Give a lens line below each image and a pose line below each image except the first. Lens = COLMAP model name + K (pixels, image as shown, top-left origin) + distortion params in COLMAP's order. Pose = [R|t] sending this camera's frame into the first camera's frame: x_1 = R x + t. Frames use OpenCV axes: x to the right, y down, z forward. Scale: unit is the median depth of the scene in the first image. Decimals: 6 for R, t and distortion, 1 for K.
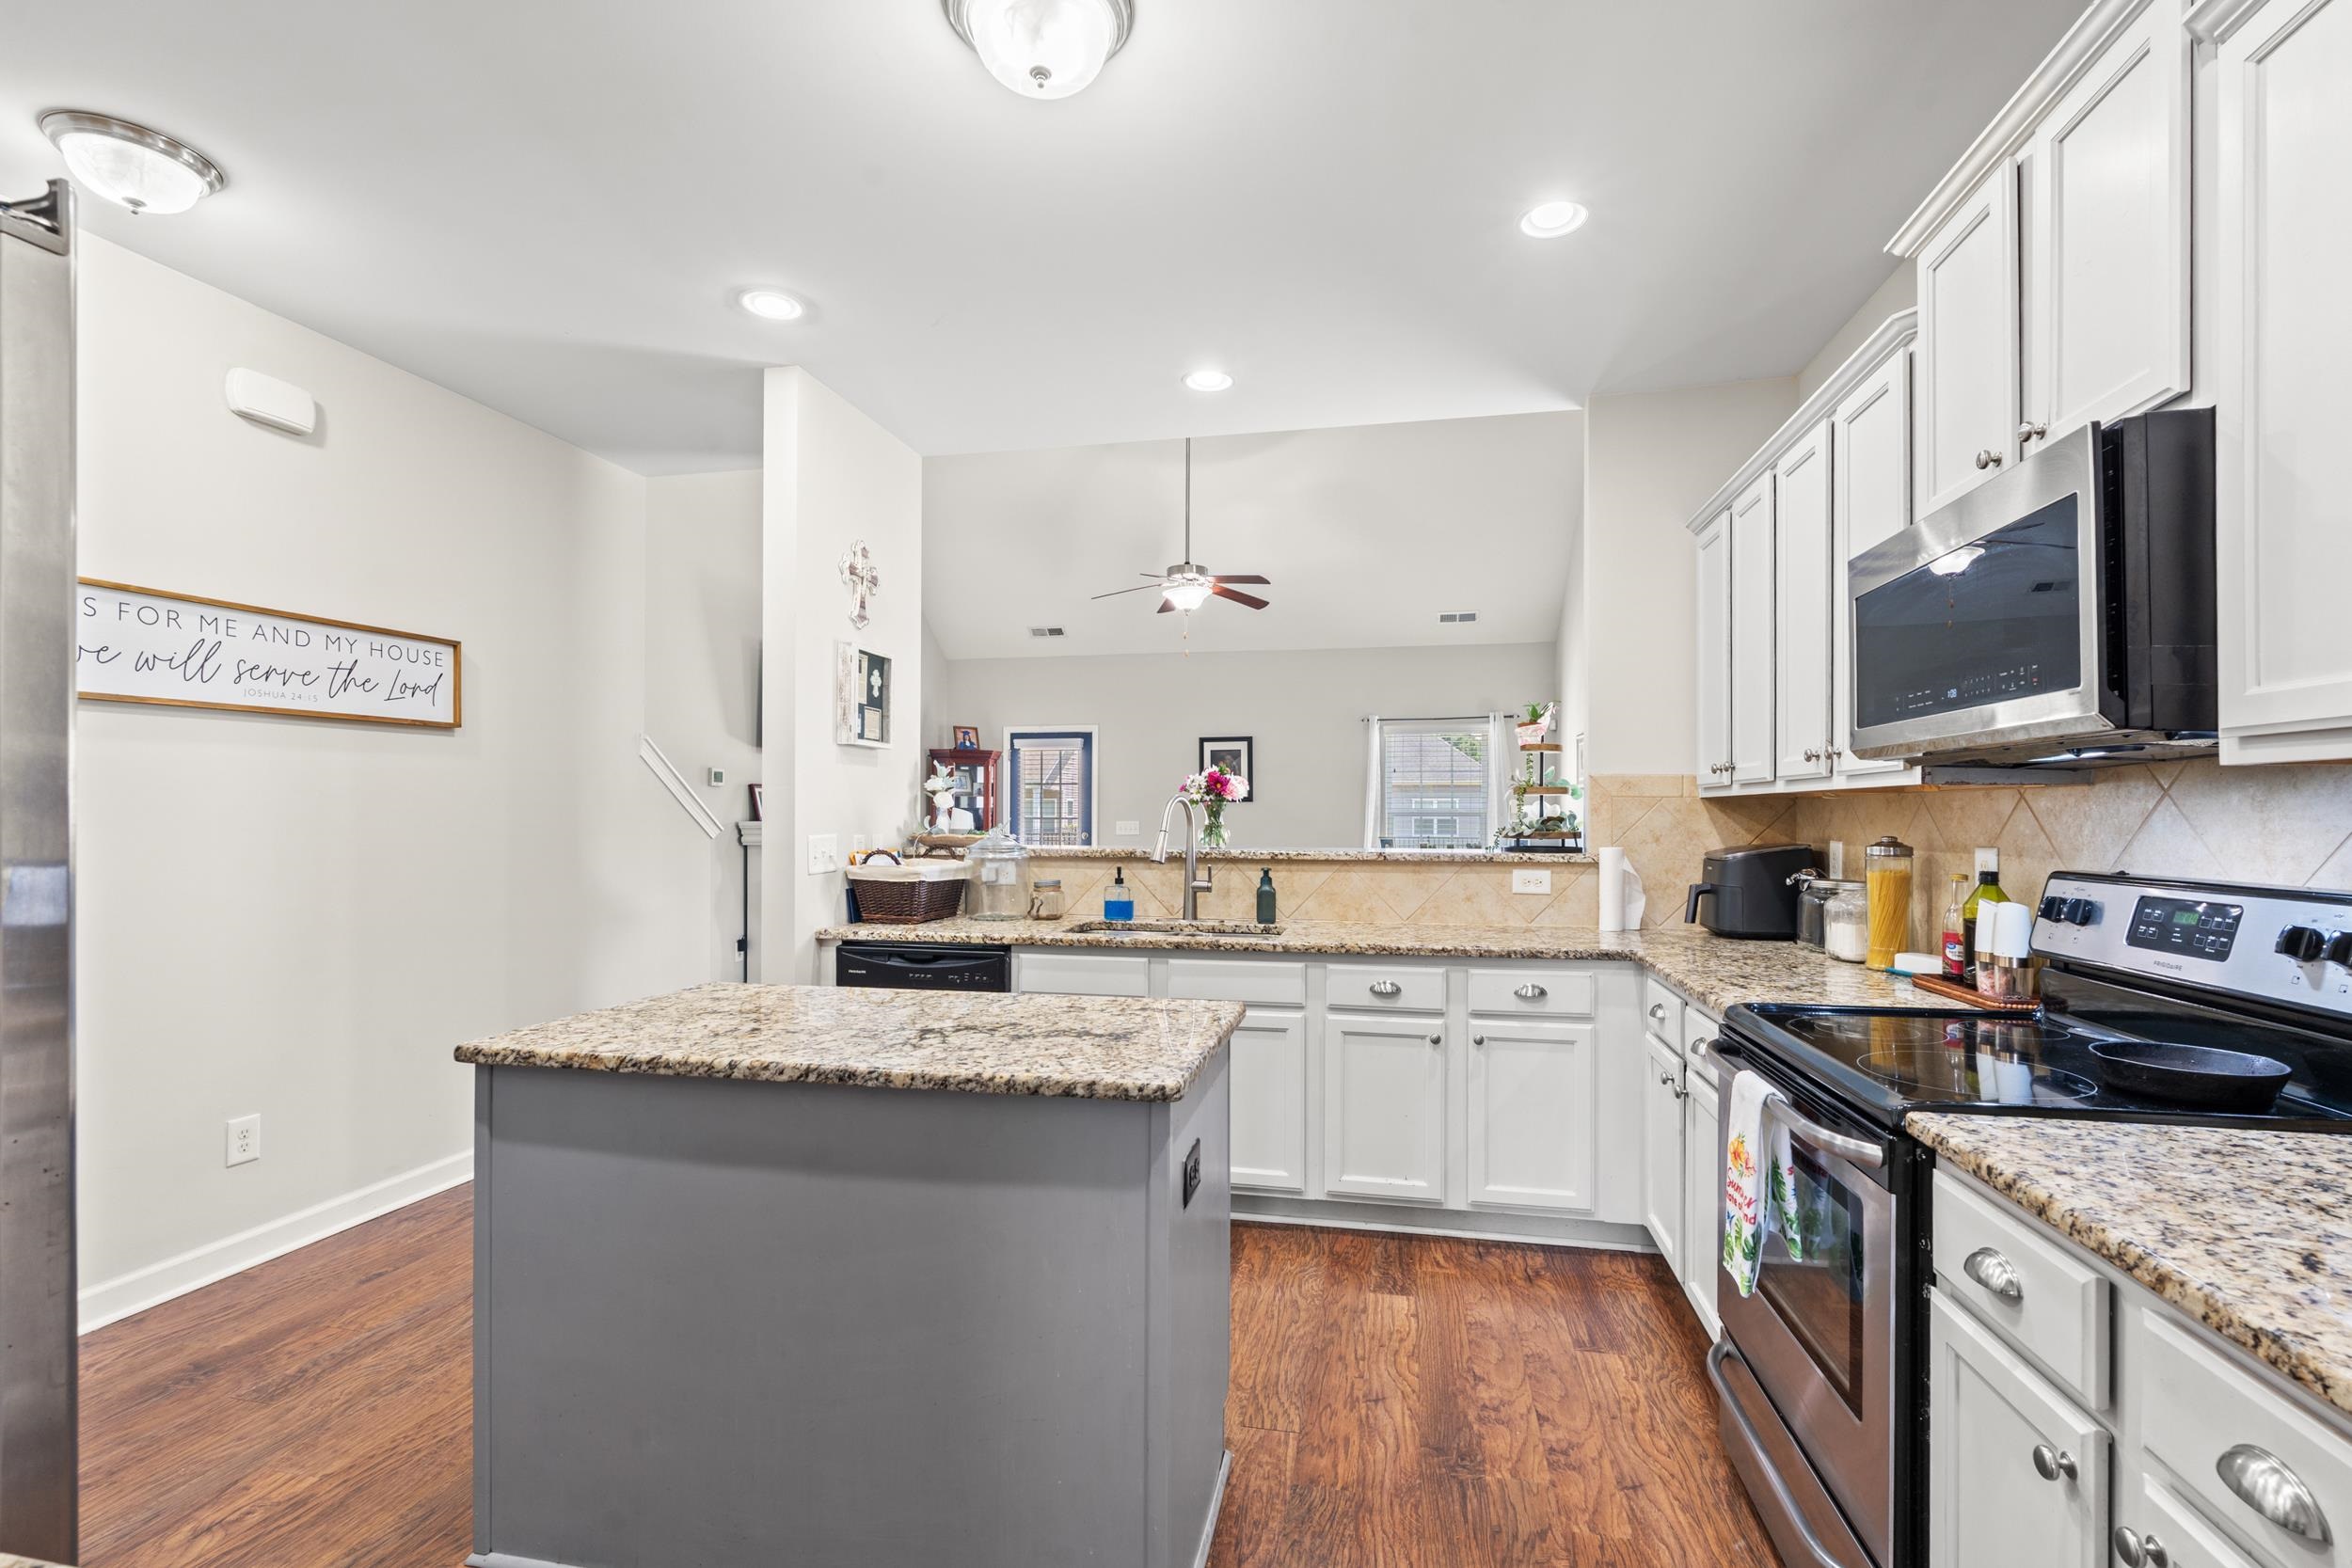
lens RADIAL K [[1046.9, 0, 1175.8], [0, 1046.9, 821.6], [0, 0, 1]] dist [-0.000264, -0.000011]
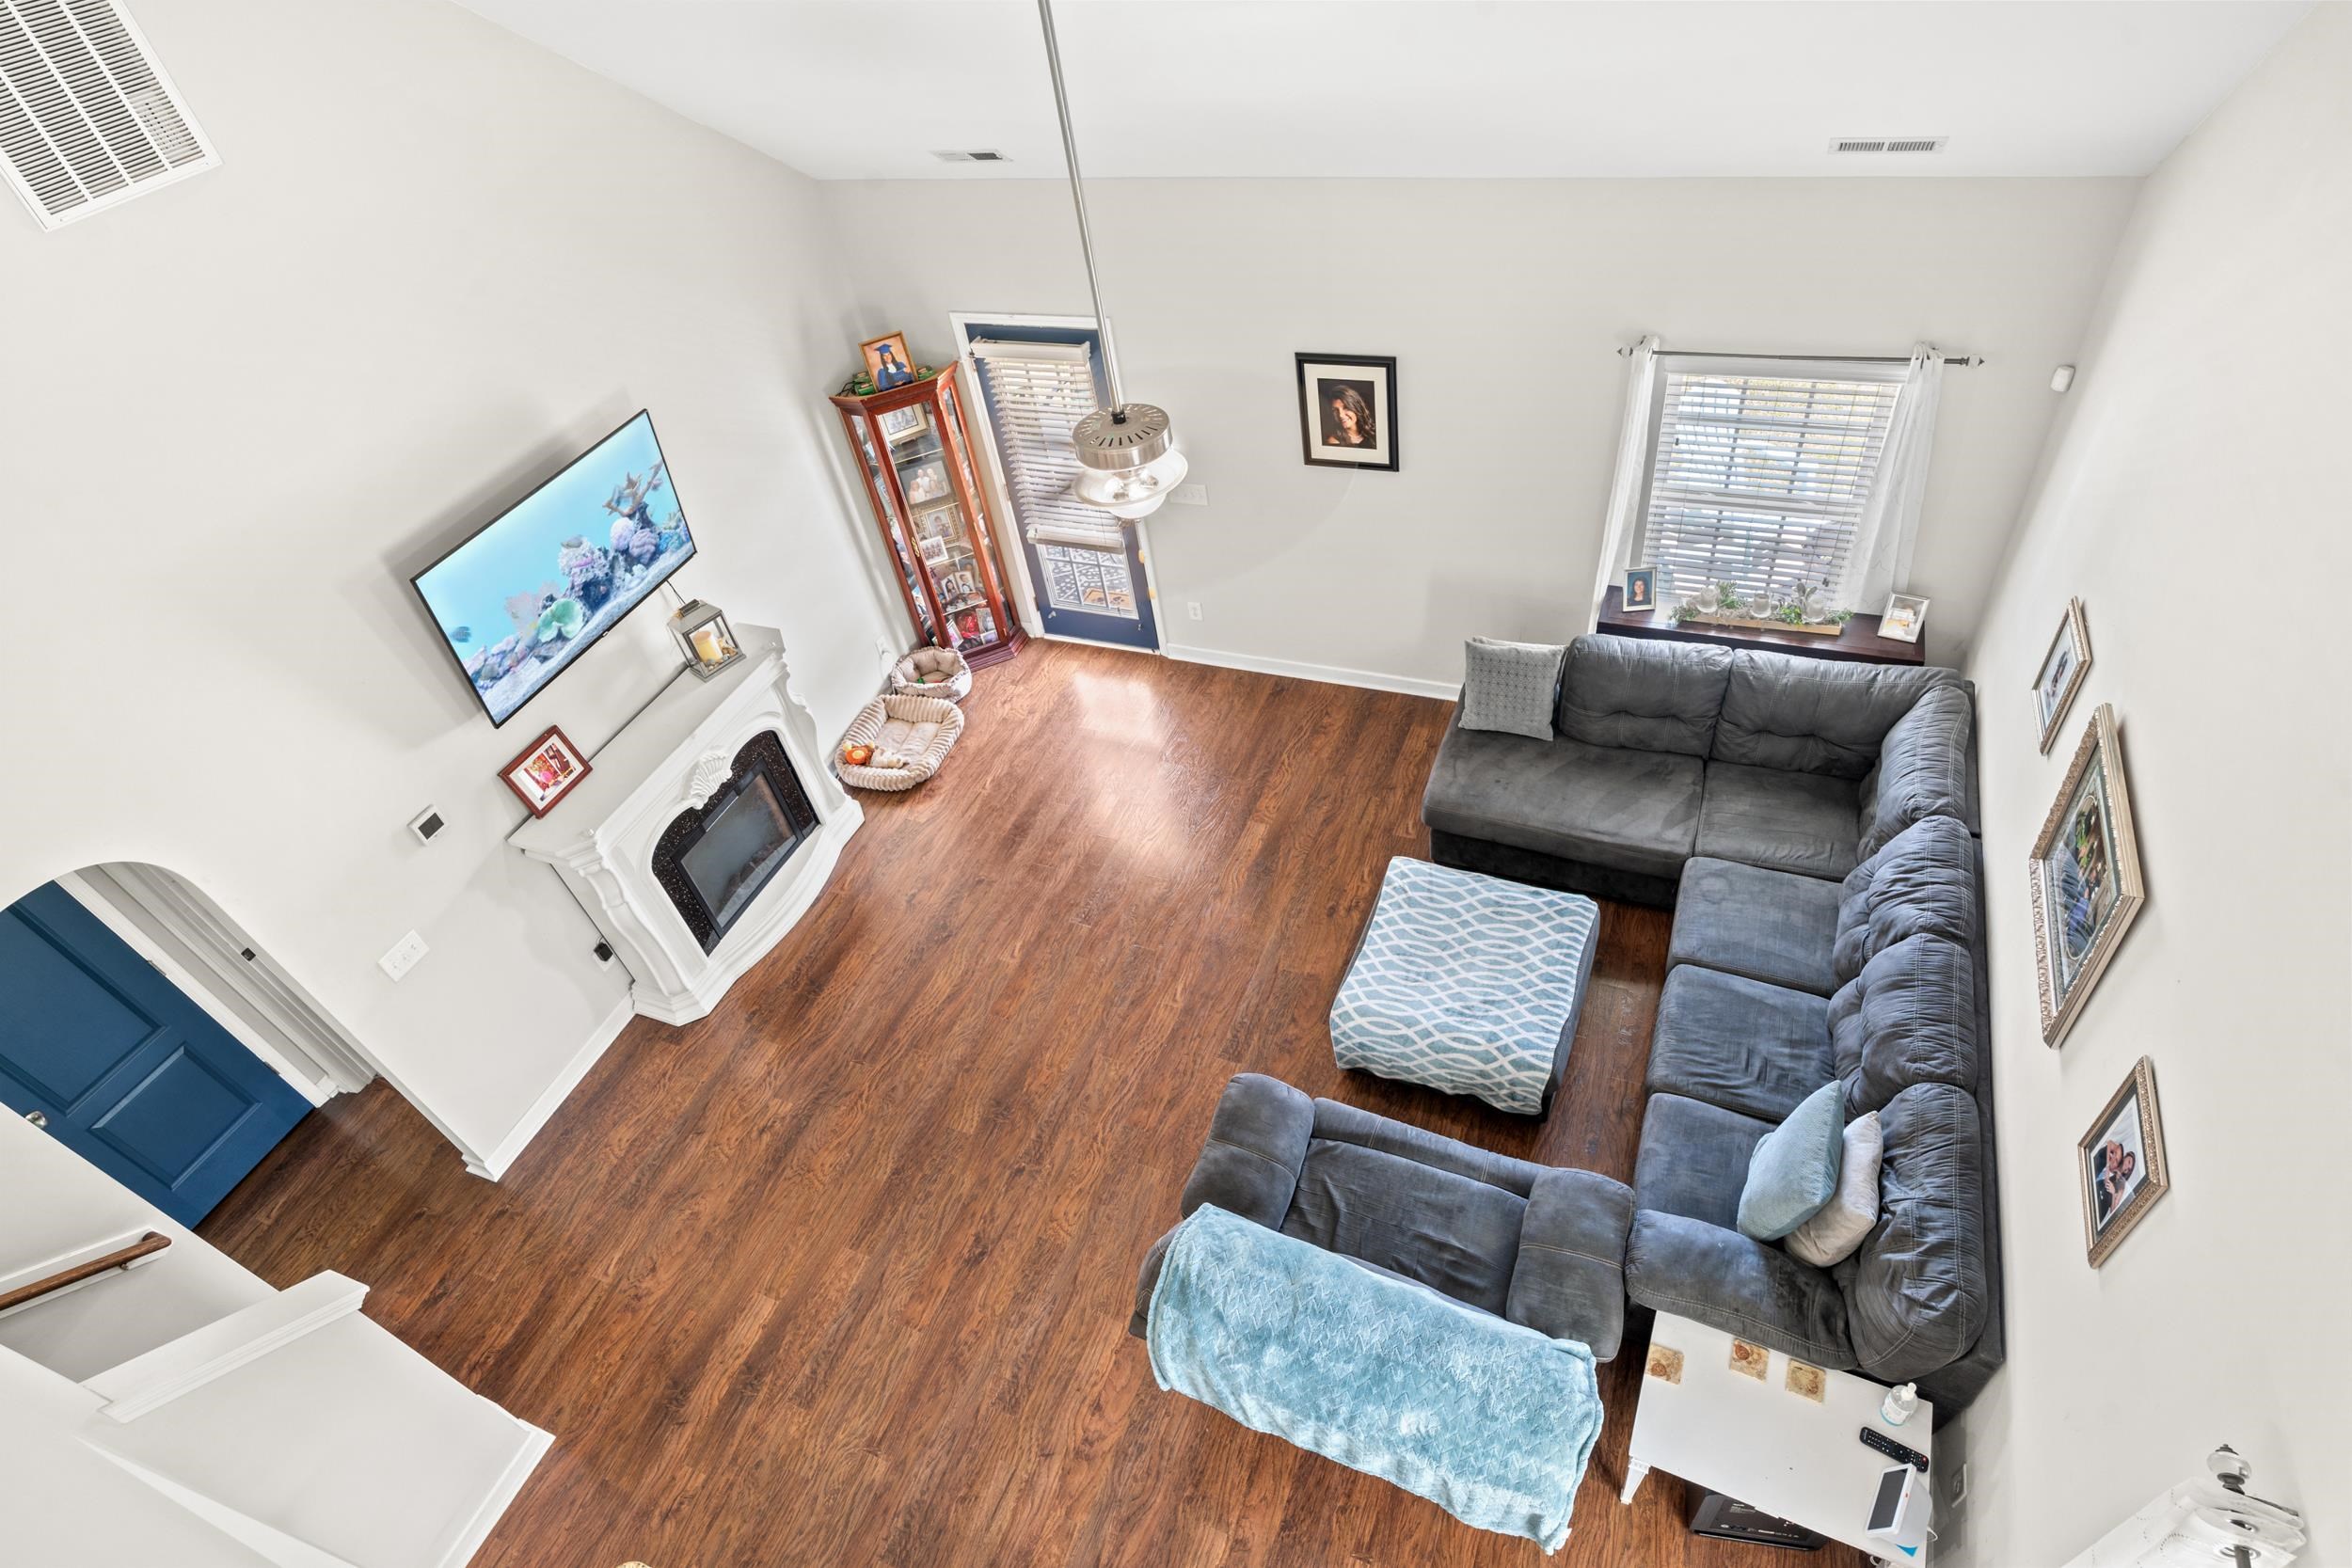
lens RADIAL K [[1223.7, 0, 1176.0], [0, 1223.7, 784.0], [0, 0, 1]] dist [0.016389, -0.000380]
pose [[0.972833, 0.034615, -0.228907, 0.112545], [0.135334, 0.717190, 0.683610, -0.353993], [0.187833, -0.696017, 0.693021, 0.423821]]
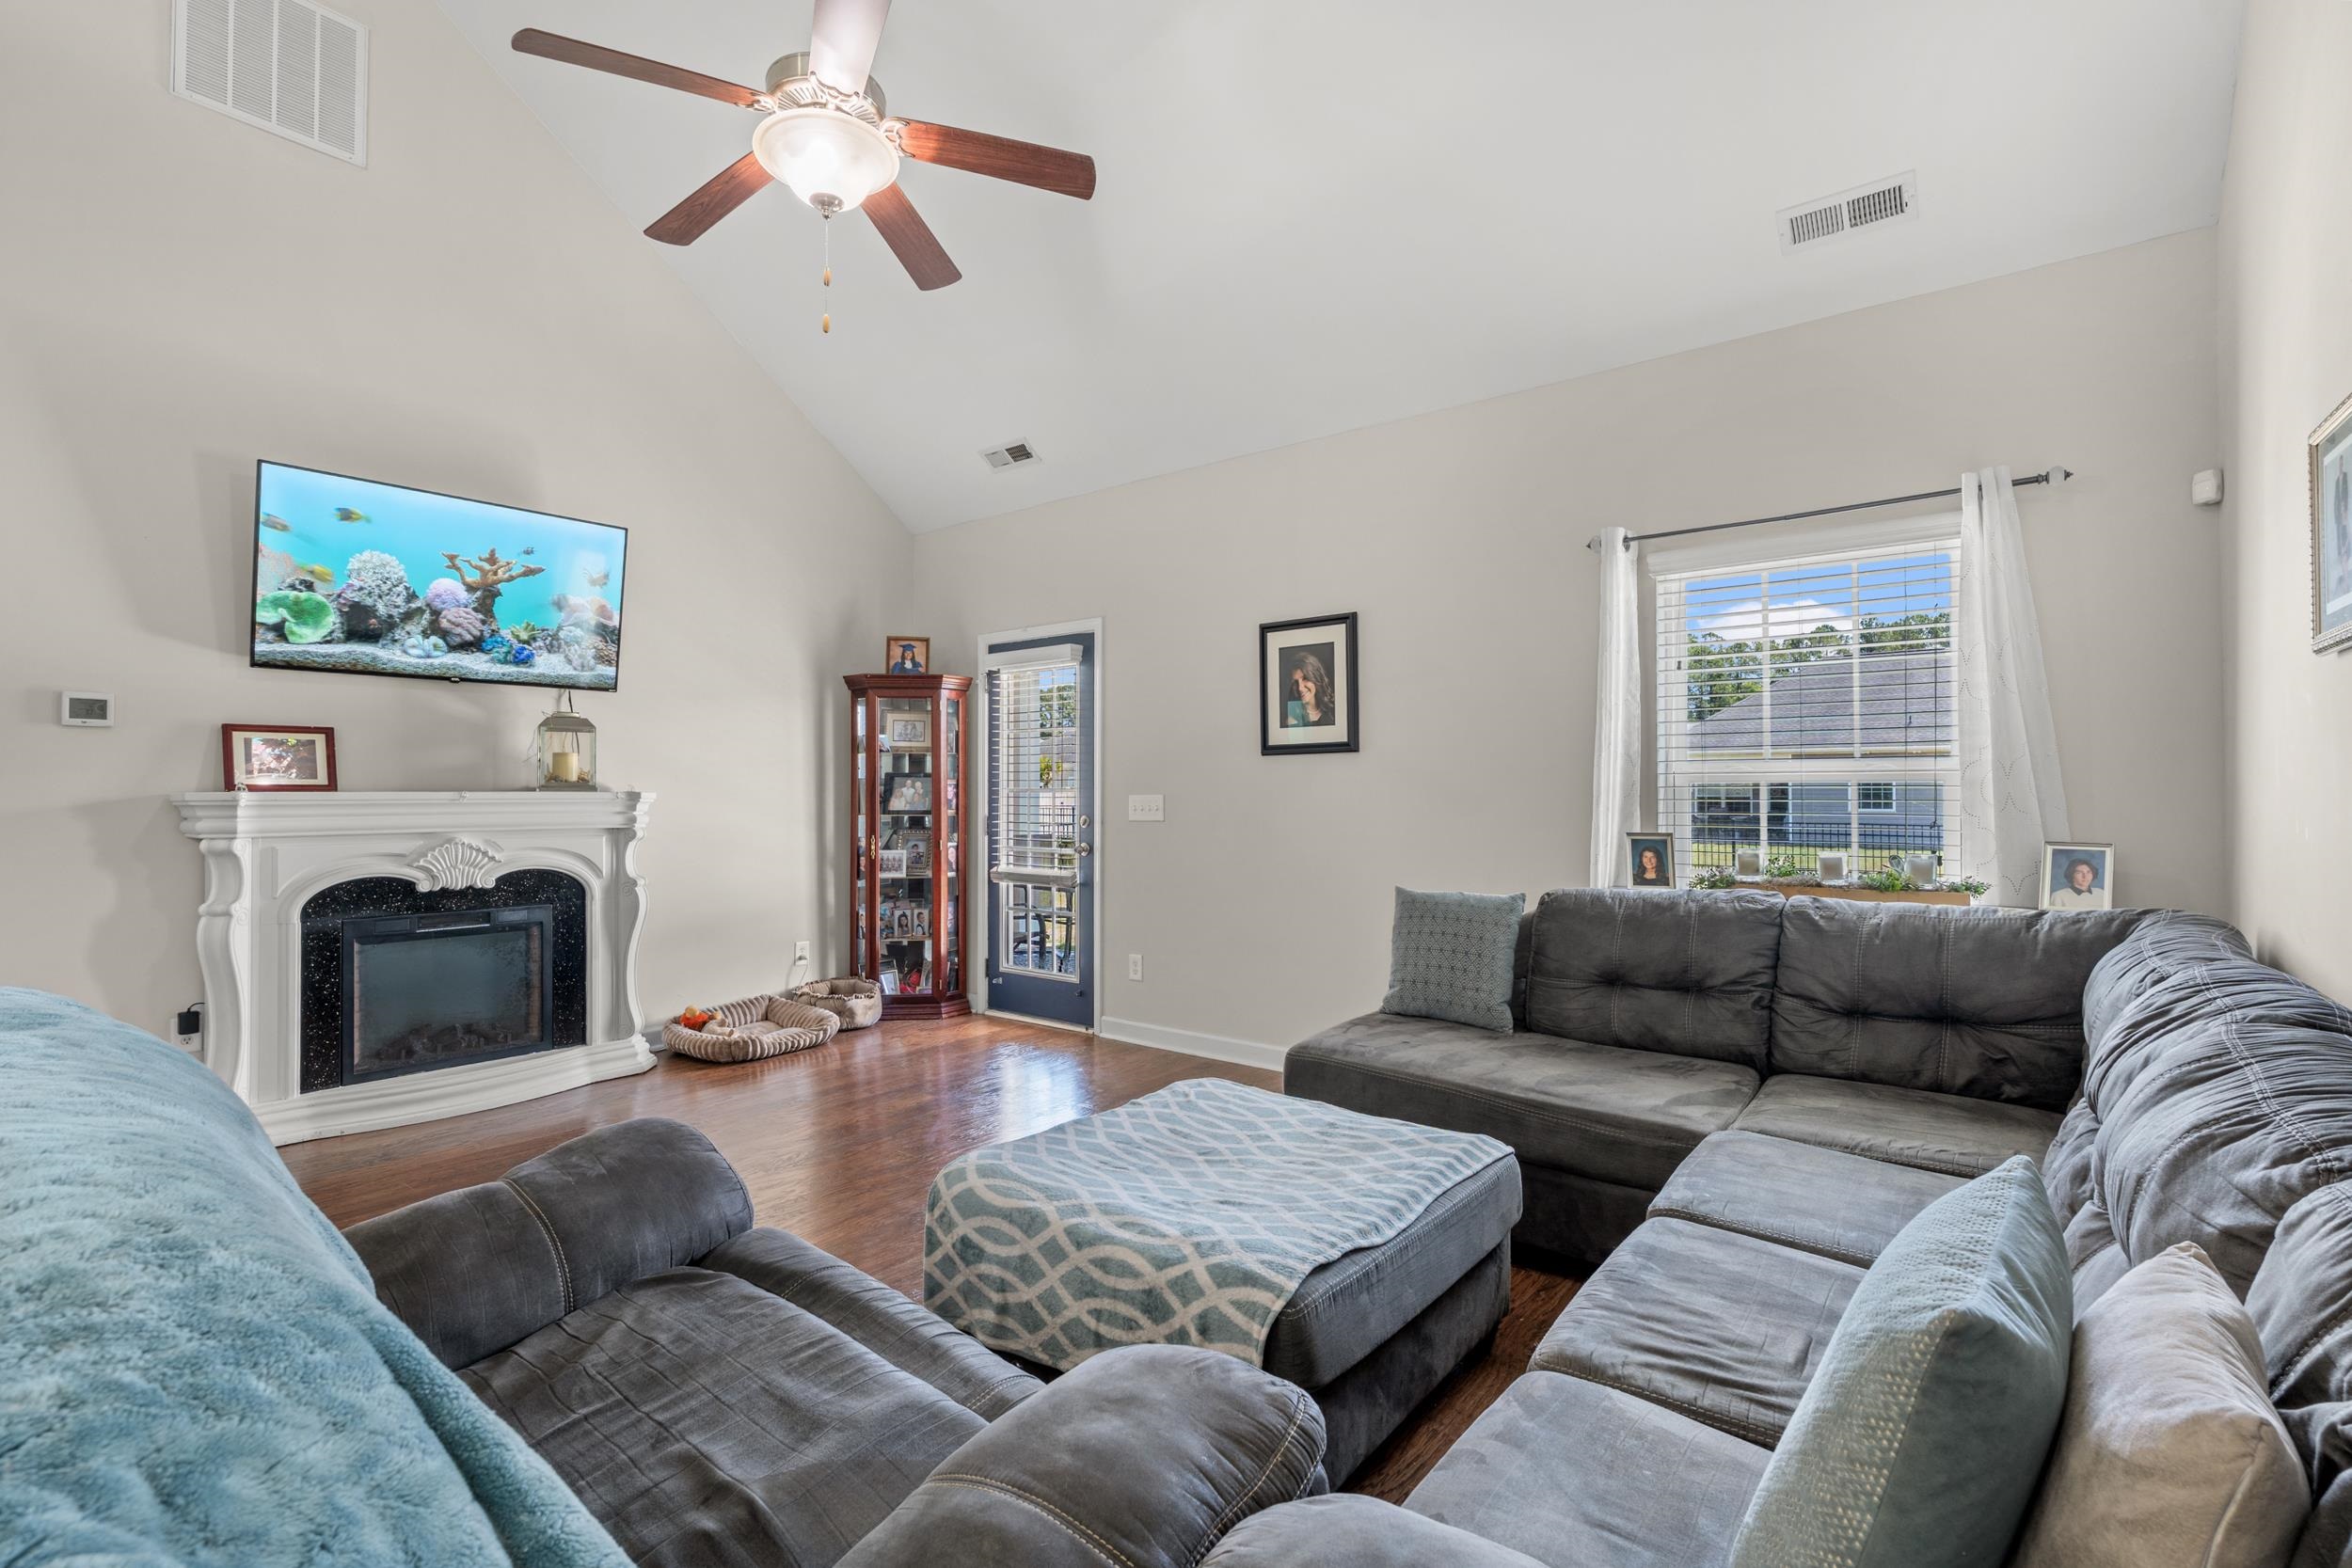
lens RADIAL K [[1048.6, 0, 1179.1], [0, 1048.6, 796.4], [0, 0, 1]] dist [-0.001004, -0.000043]
pose [[0.894373, 0.000365, -0.447323, 0.210471], [-0.001478, 0.999997, -0.002139, 0.001441], [0.447320, 0.002574, 0.894370, 0.549156]]
